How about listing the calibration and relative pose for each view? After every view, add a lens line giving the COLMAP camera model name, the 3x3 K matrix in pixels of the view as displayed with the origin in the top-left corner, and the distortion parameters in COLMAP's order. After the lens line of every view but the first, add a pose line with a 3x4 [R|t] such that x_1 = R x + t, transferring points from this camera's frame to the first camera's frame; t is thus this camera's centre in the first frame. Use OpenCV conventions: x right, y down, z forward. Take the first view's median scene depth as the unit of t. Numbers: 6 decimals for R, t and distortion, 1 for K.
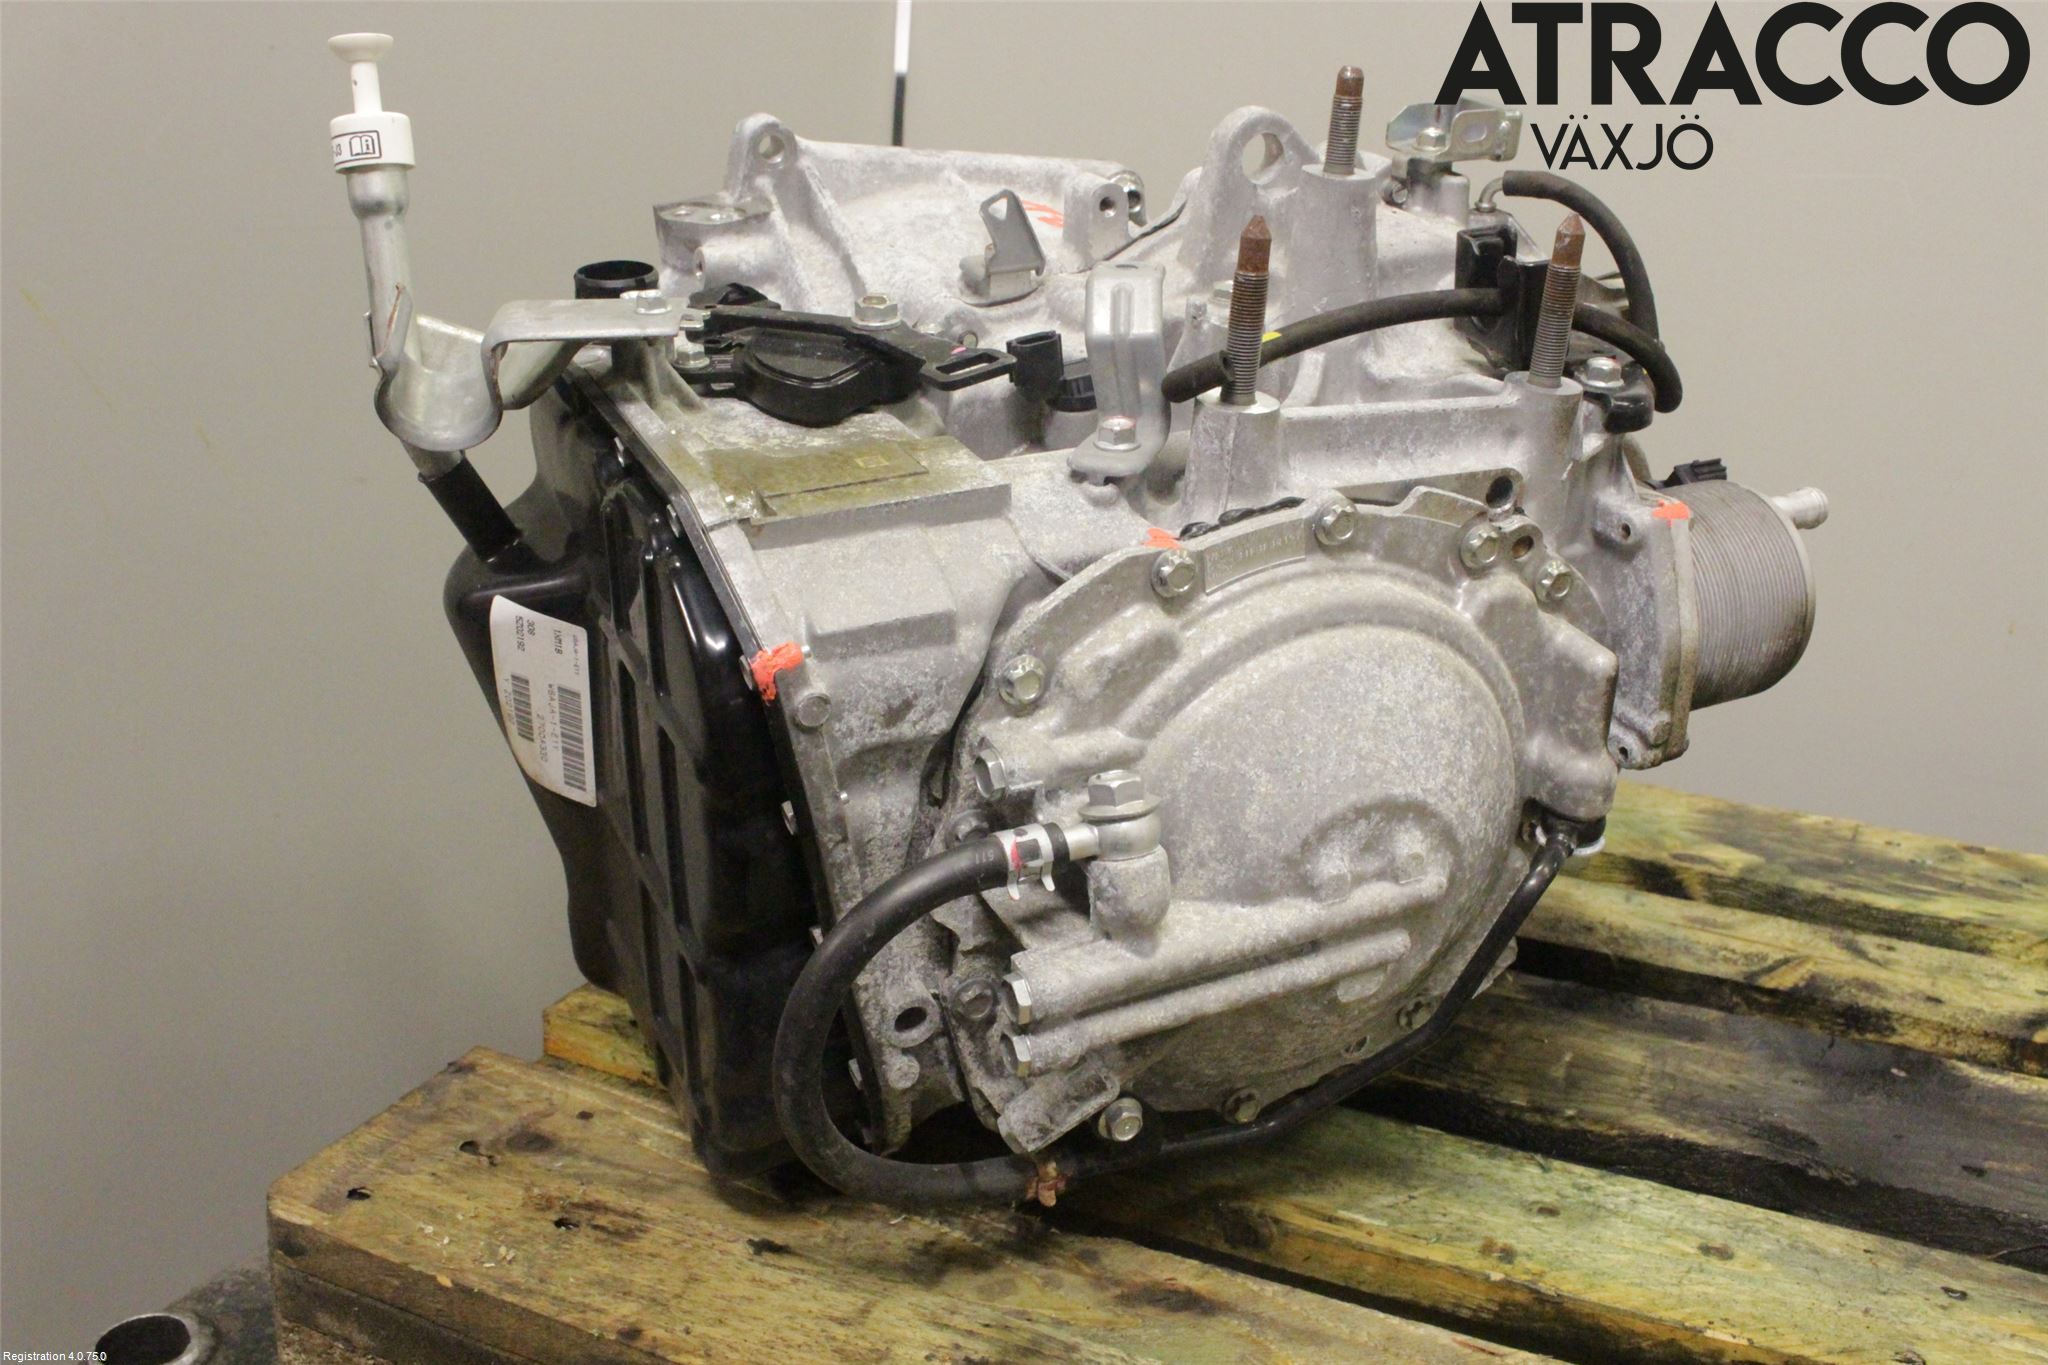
lens RADIAL K [[1860.5, 0, 1015.8], [0, 1860.5, 679.6], [0, 0, 1]] dist [-0.088450, 0.000000]
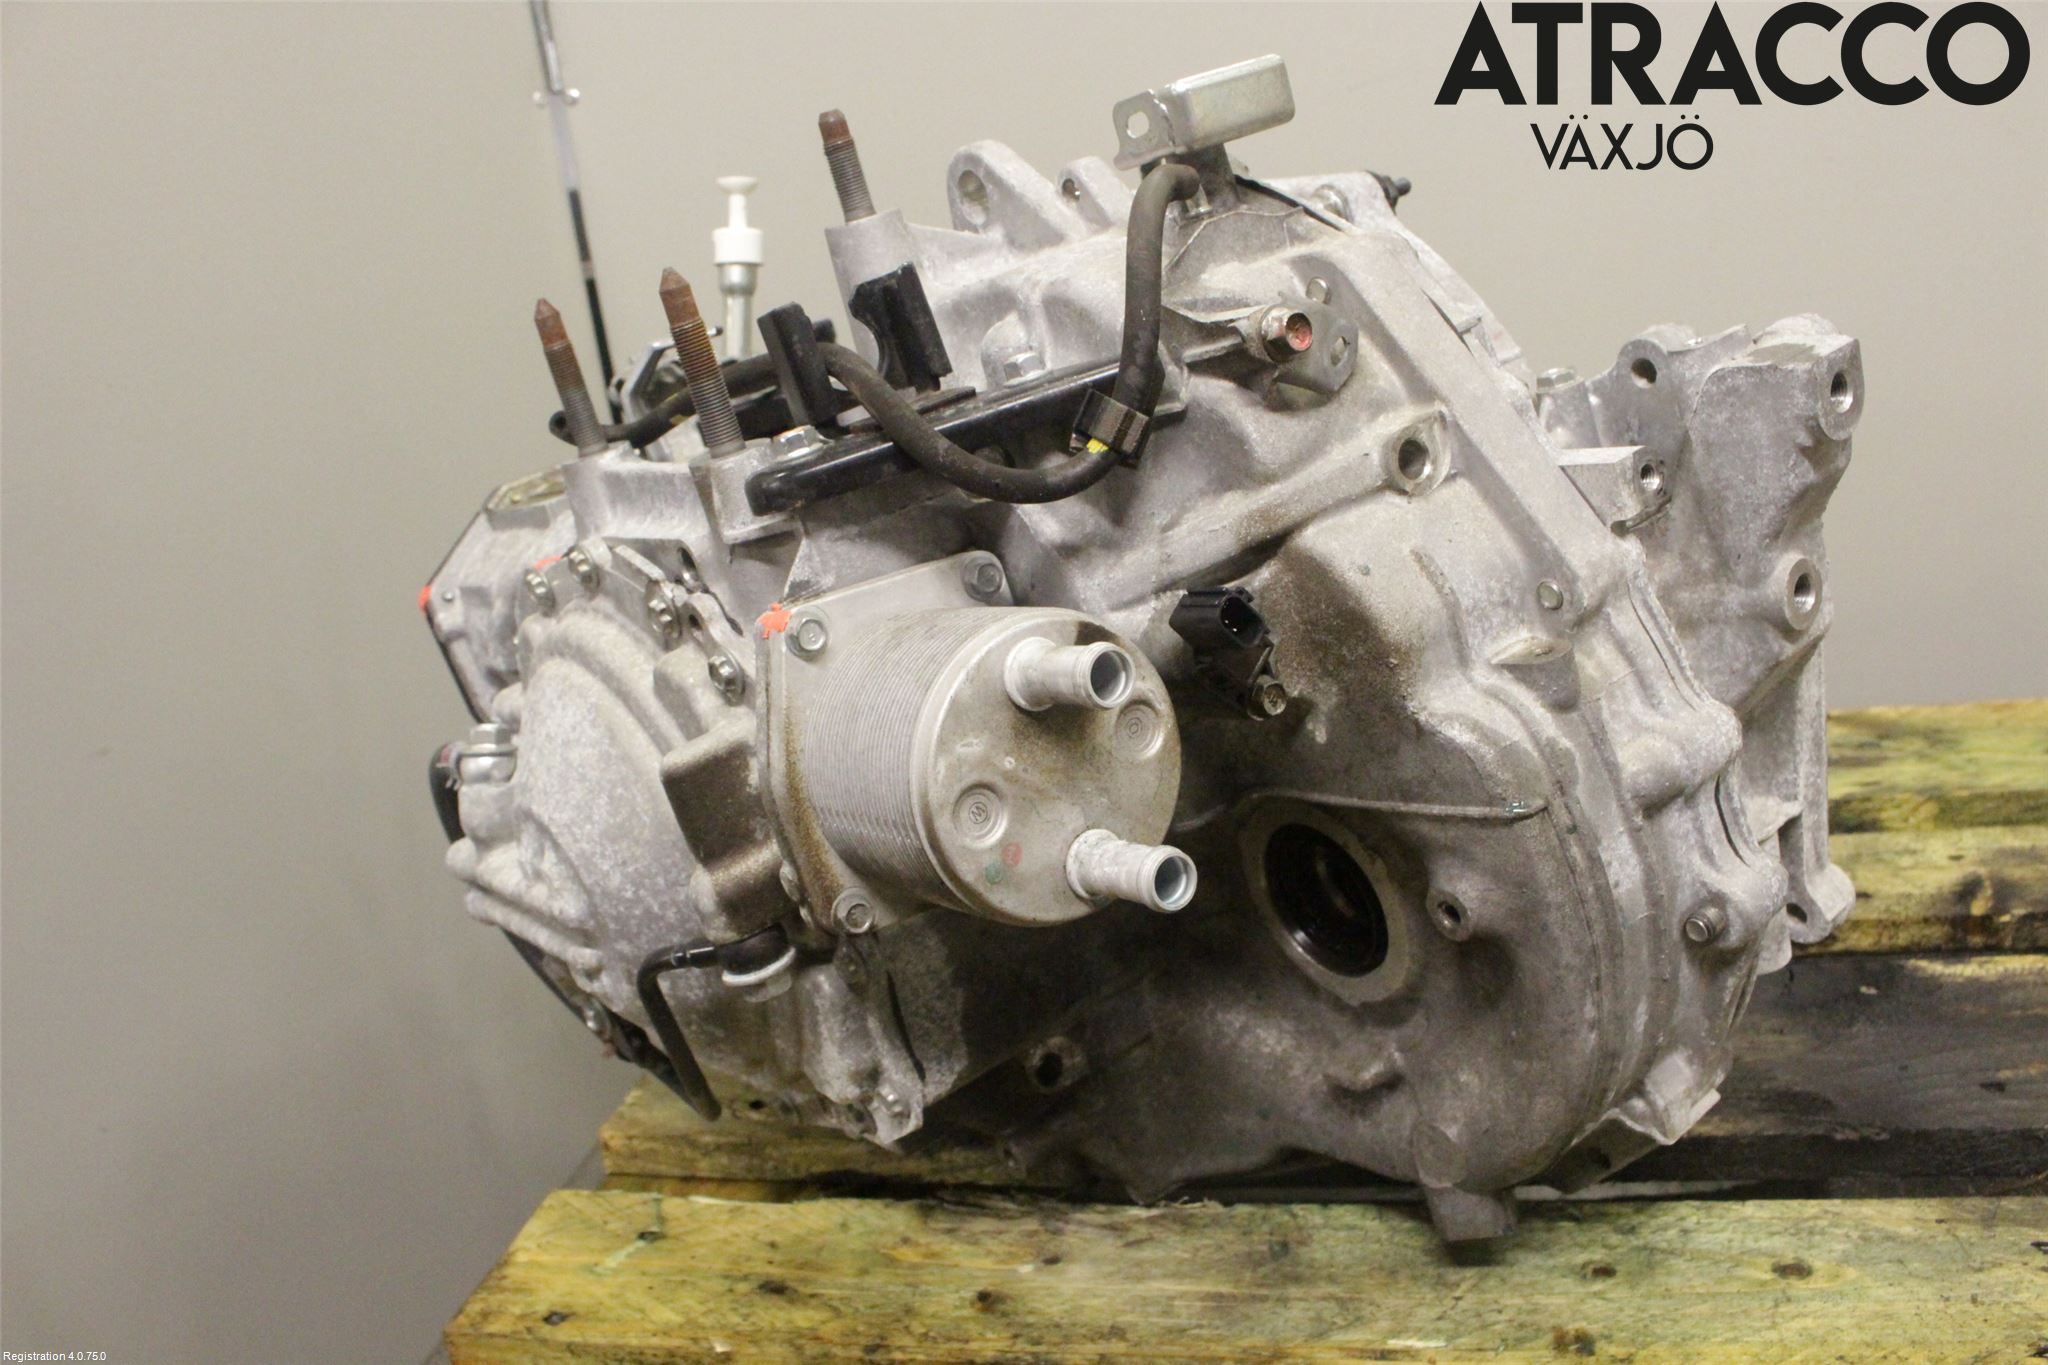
lens RADIAL K [[1685.7, 0, 1034.9], [0, 1685.7, 686.8], [0, 0, 1]] dist [-0.113400, 0.037039]
pose [[0.961815, -0.238445, 0.134375, -0.016696], [0.237433, 0.971114, 0.023741, -0.065535], [-0.136155, 0.009071, 0.990646, 0.200392]]
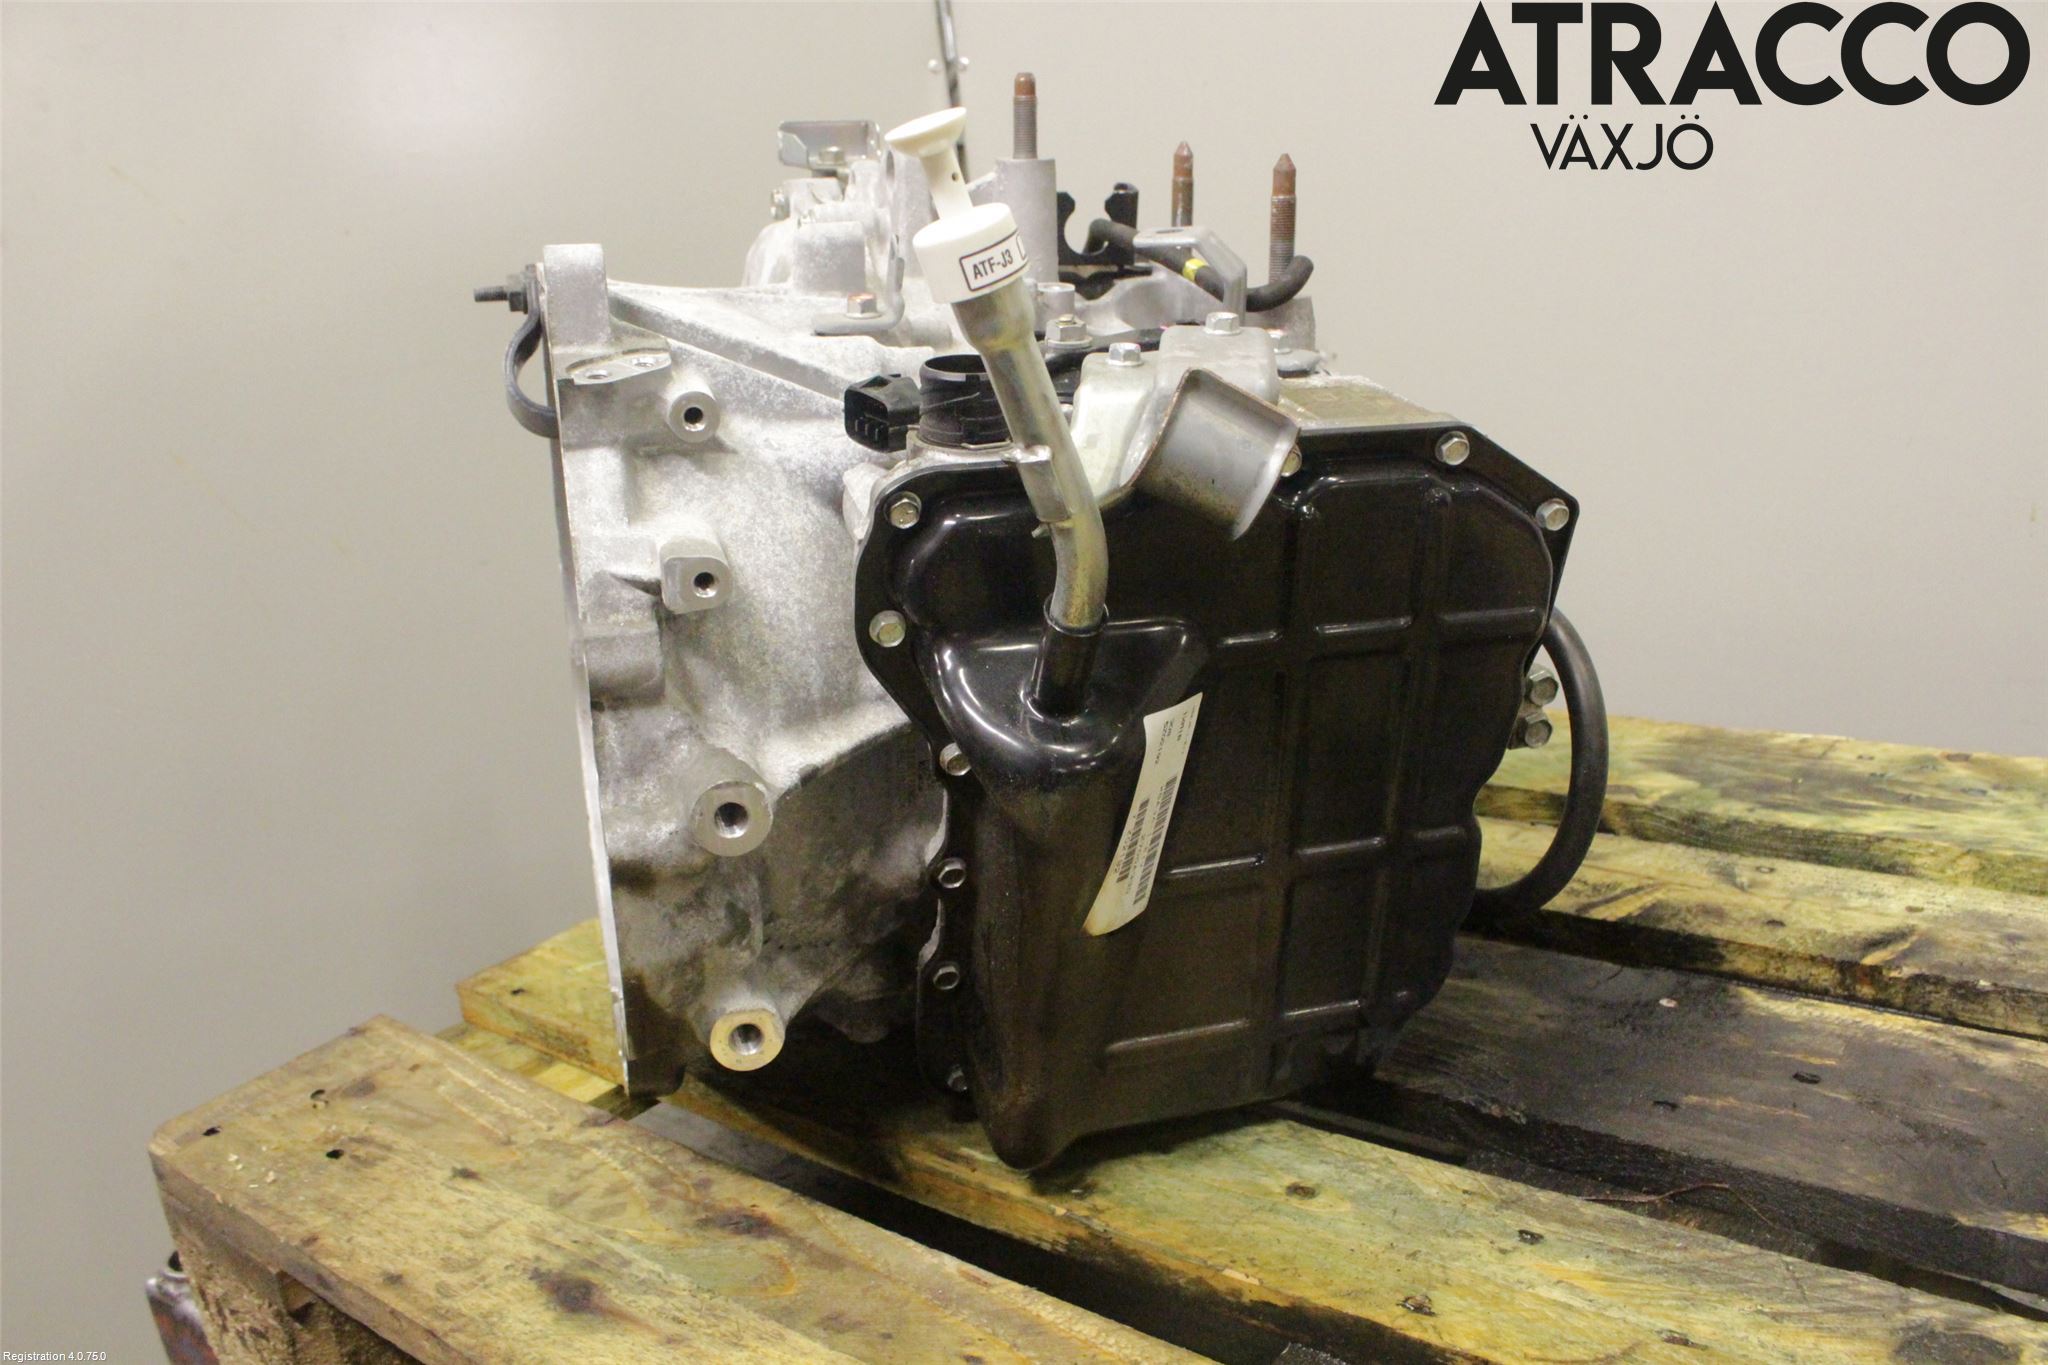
lens RADIAL K [[1685.7, 0, 1031.1], [0, 1685.7, 675.1], [0, 0, 1]] dist [-0.113400, 0.037039]
pose [[0.947756, -0.093038, -0.305126, 0.452816], [0.091145, 0.995627, -0.020477, 0.034830], [0.305697, -0.008404, 0.952092, 0.084077]]
